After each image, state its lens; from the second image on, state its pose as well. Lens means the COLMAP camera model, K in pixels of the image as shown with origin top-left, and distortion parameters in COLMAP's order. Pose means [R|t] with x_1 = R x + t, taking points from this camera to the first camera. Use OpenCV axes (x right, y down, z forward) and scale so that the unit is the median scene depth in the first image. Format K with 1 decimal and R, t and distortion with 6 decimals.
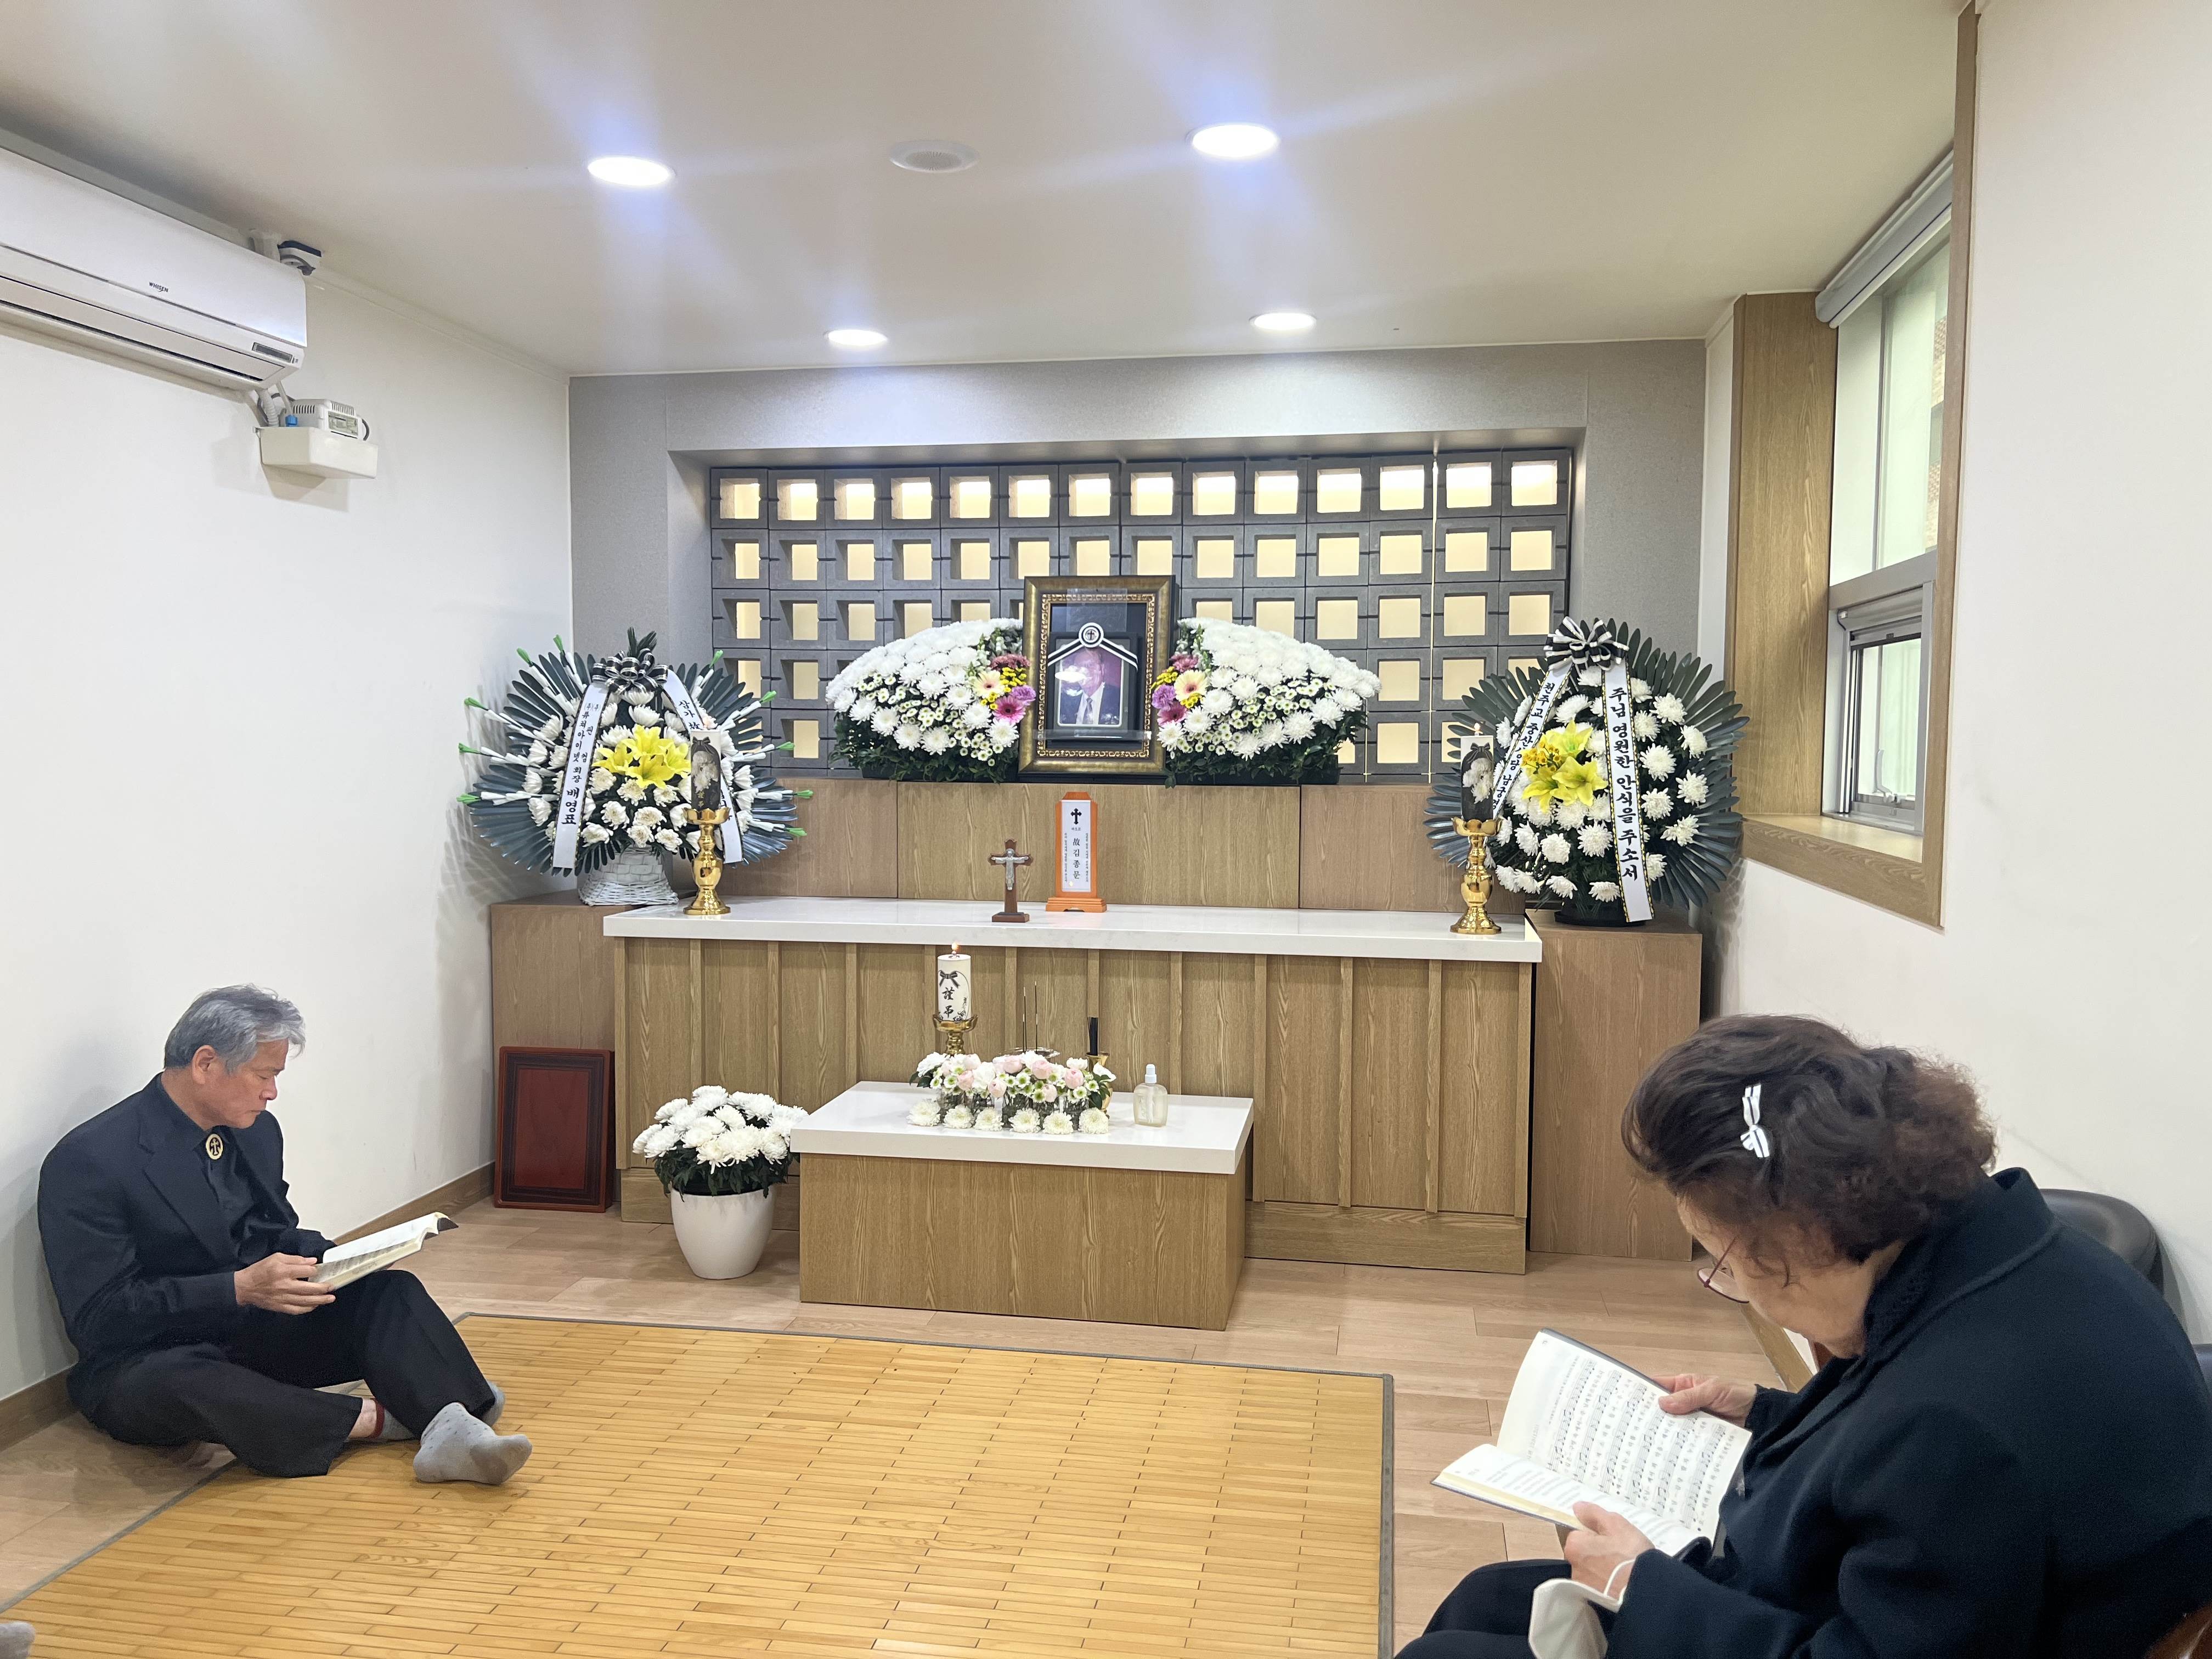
lens RADIAL K [[1699.1, 0, 1106.0], [0, 1699.1, 829.5], [0, 0, 1]] dist [0.220445, -0.511348]
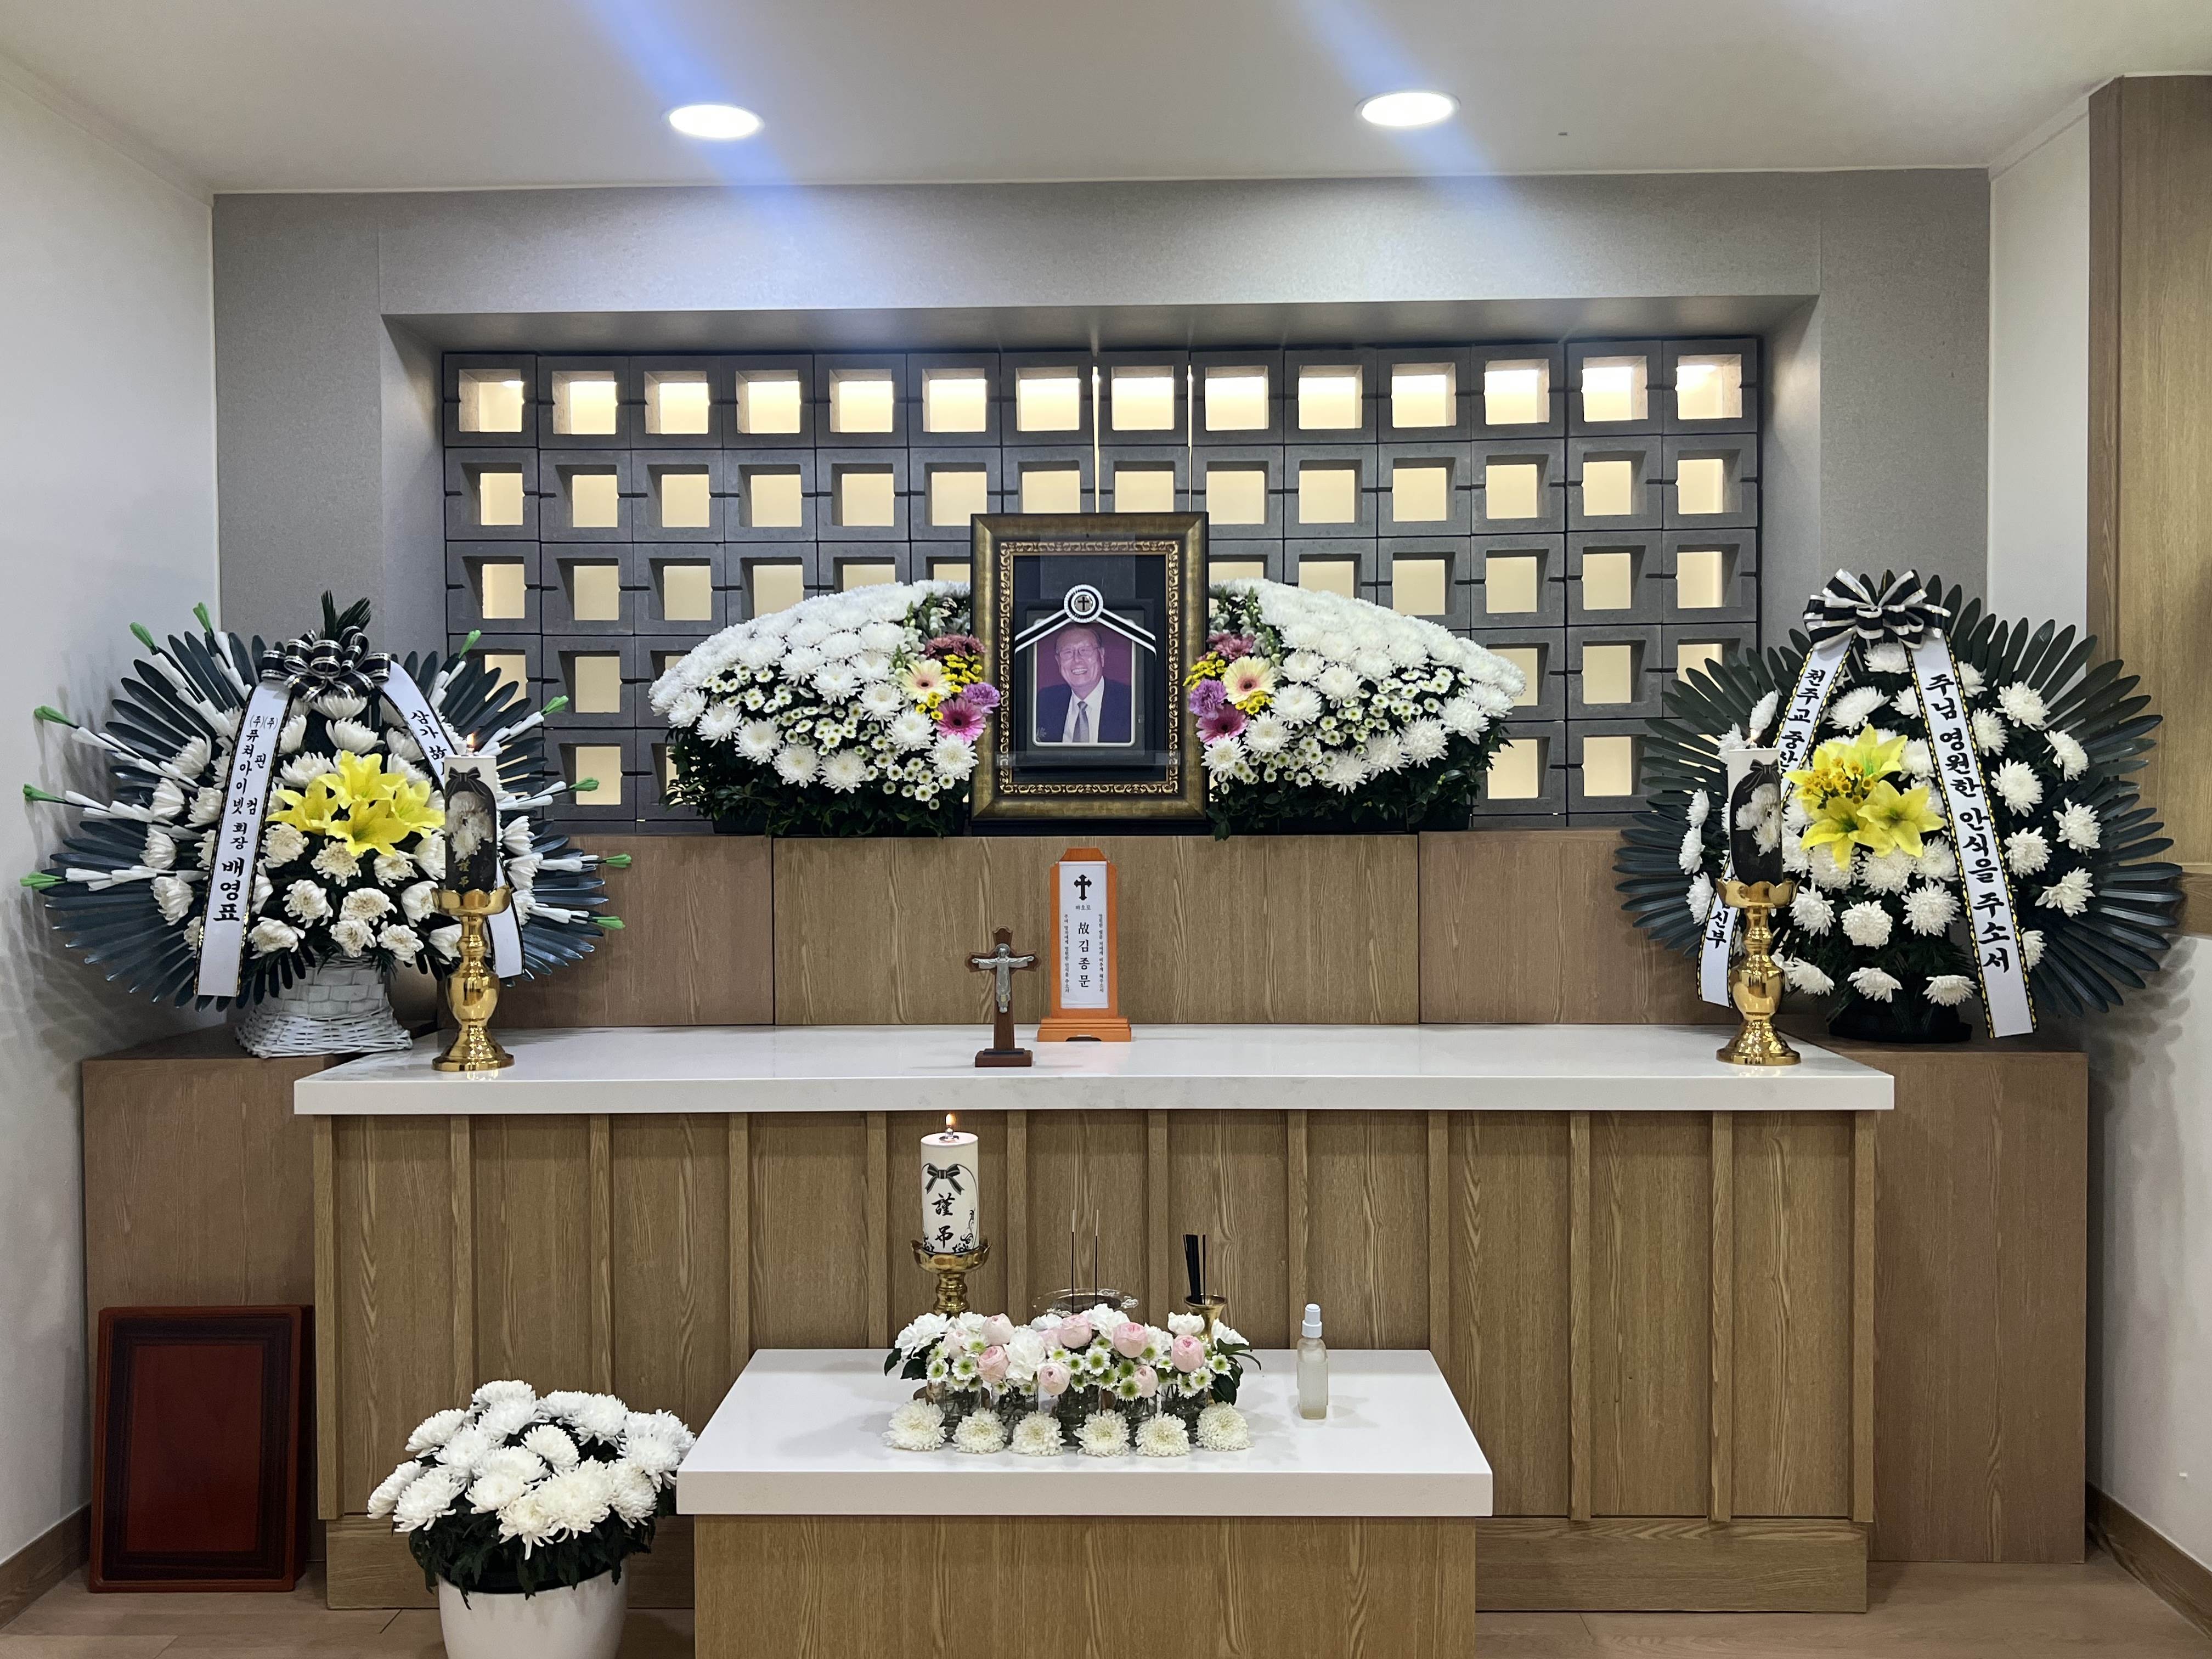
lens RADIAL K [[1929.9, 0, 1106.0], [0, 1929.9, 829.5], [0, 0, 1]] dist [0.109520, -0.148485]
pose [[0.988116, -0.016377, 0.152835, -0.117701], [0.021306, 0.999303, -0.030667, -0.007263], [-0.152226, 0.033559, 0.987776, 0.299252]]
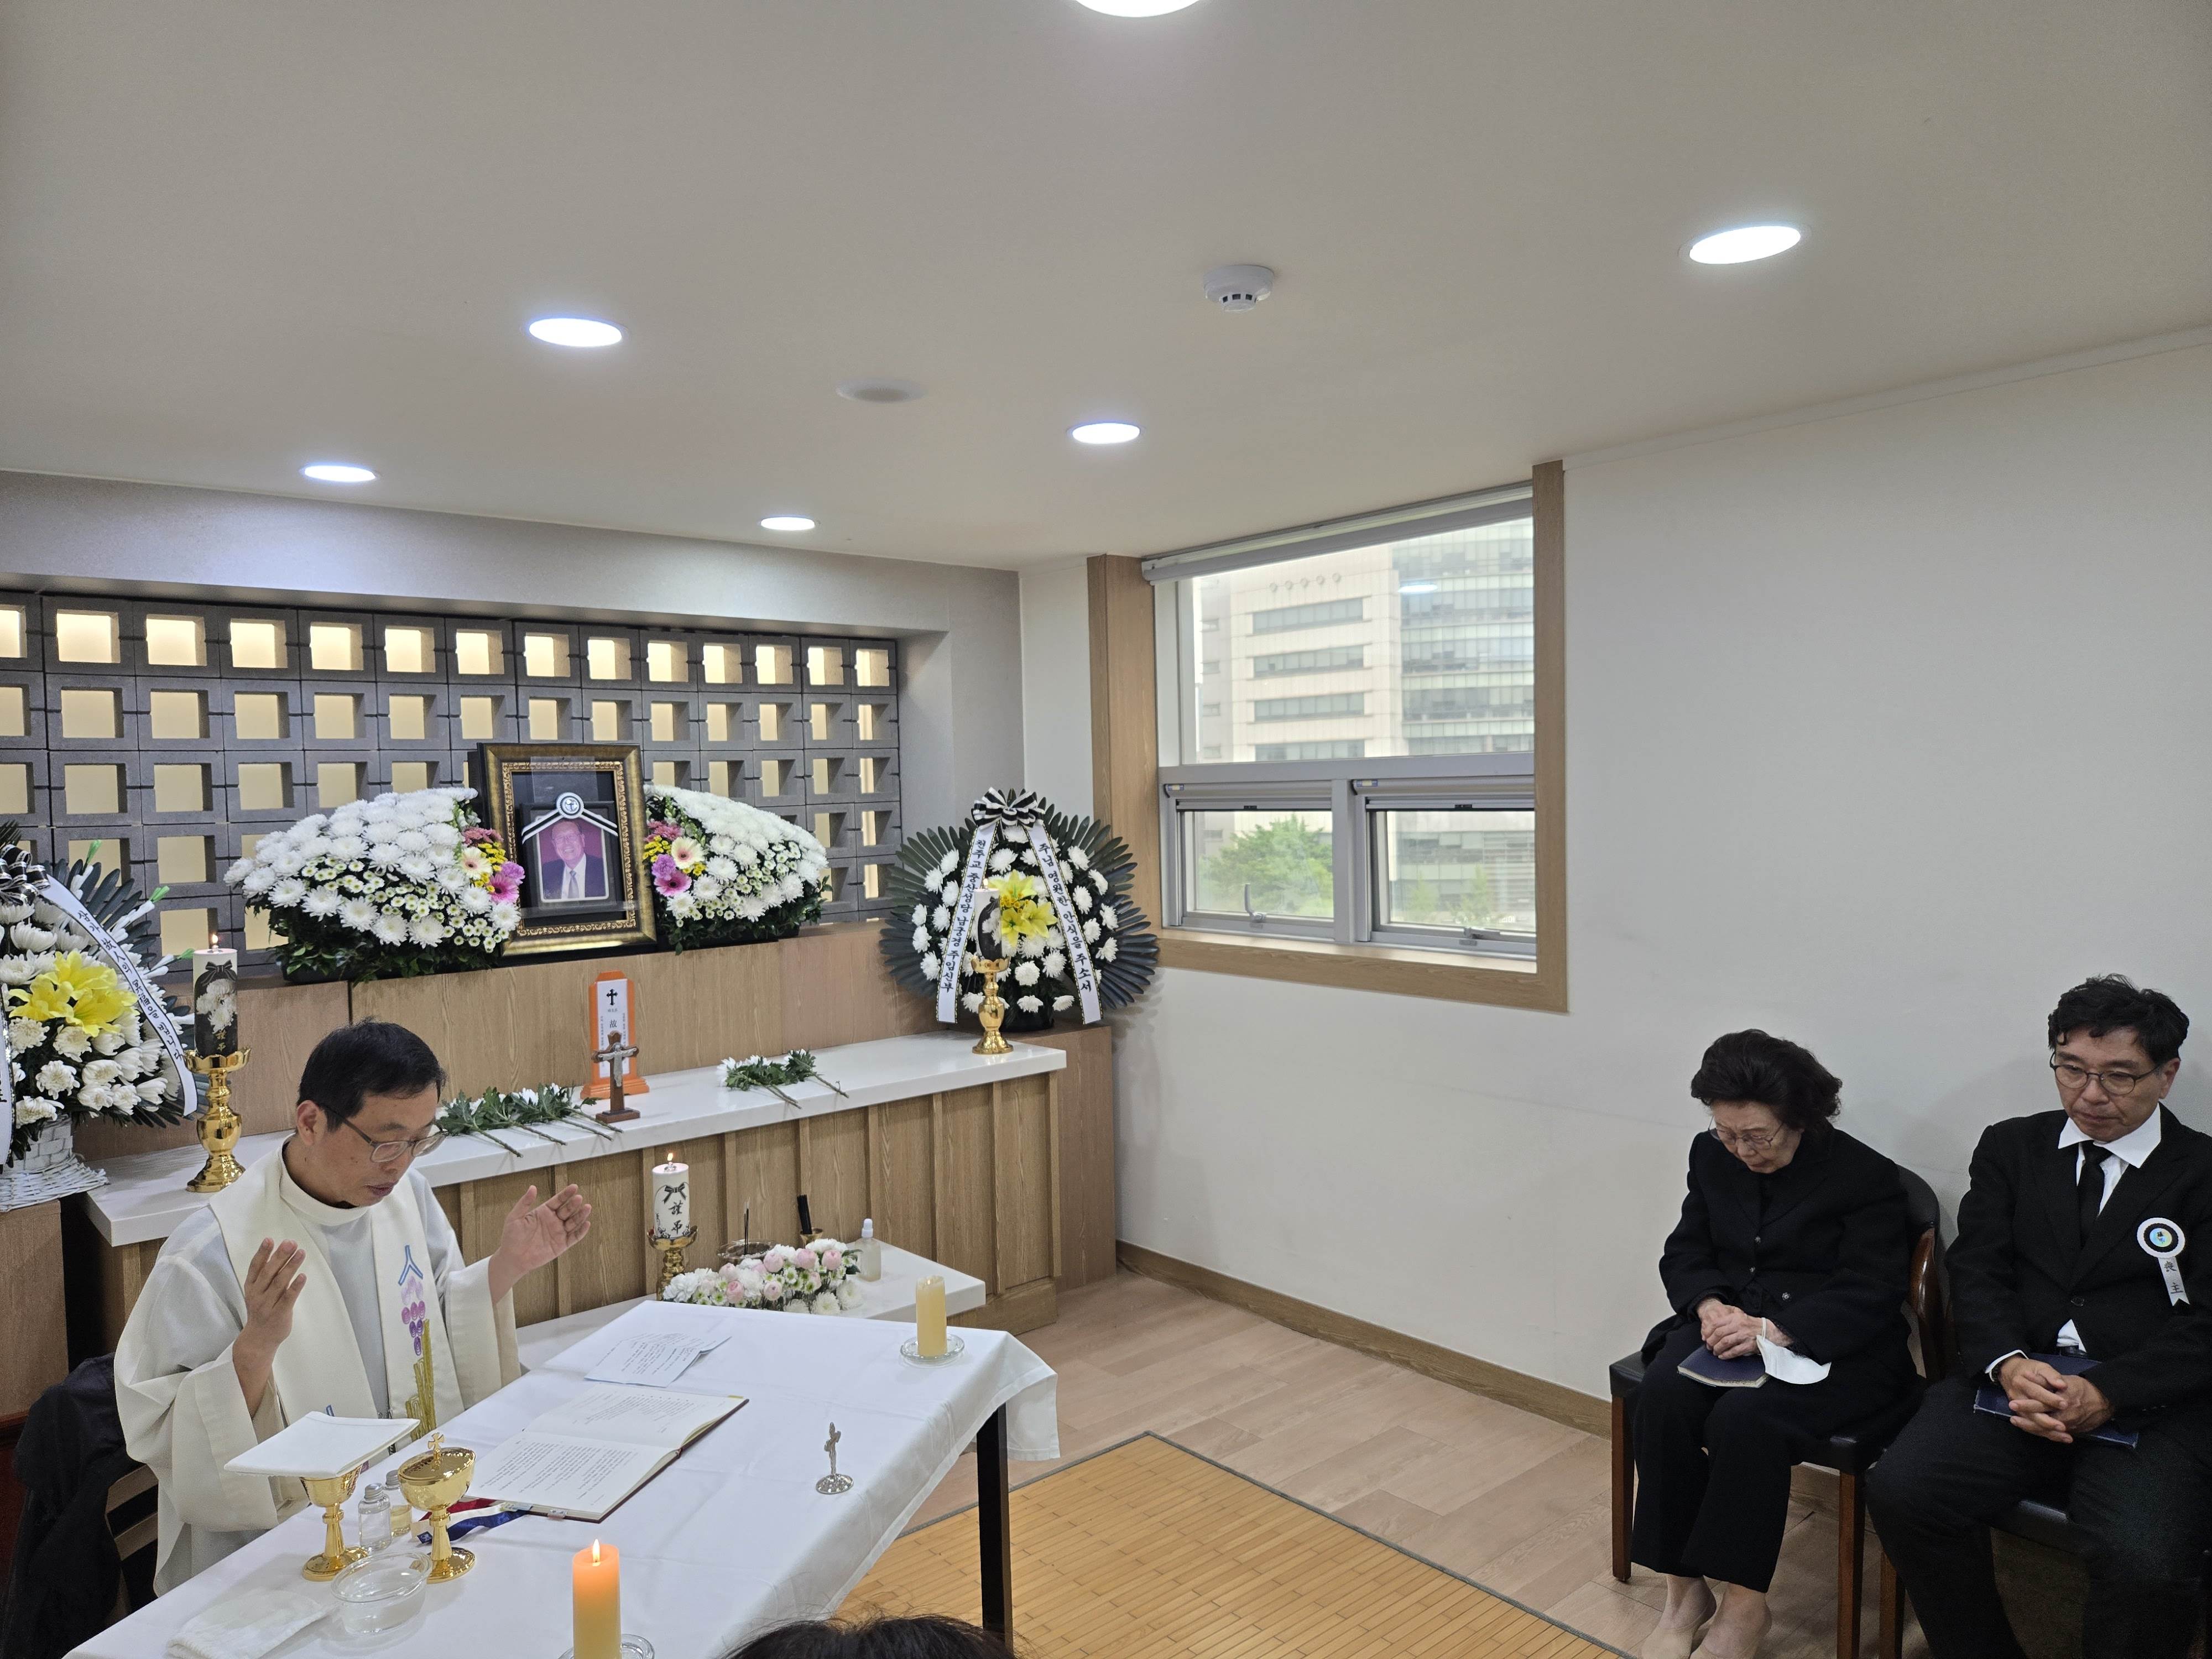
lens RADIAL K [[1498.7, 0, 1106.0], [0, 1498.7, 829.5], [0, 0, 1]] dist [0.066693, -0.071779]
pose [[0.623441, -0.042943, 0.780690, -0.506065], [0.073293, 0.997304, -0.003672, -0.078820], [-0.778427, 0.059509, 0.624908, 0.247311]]
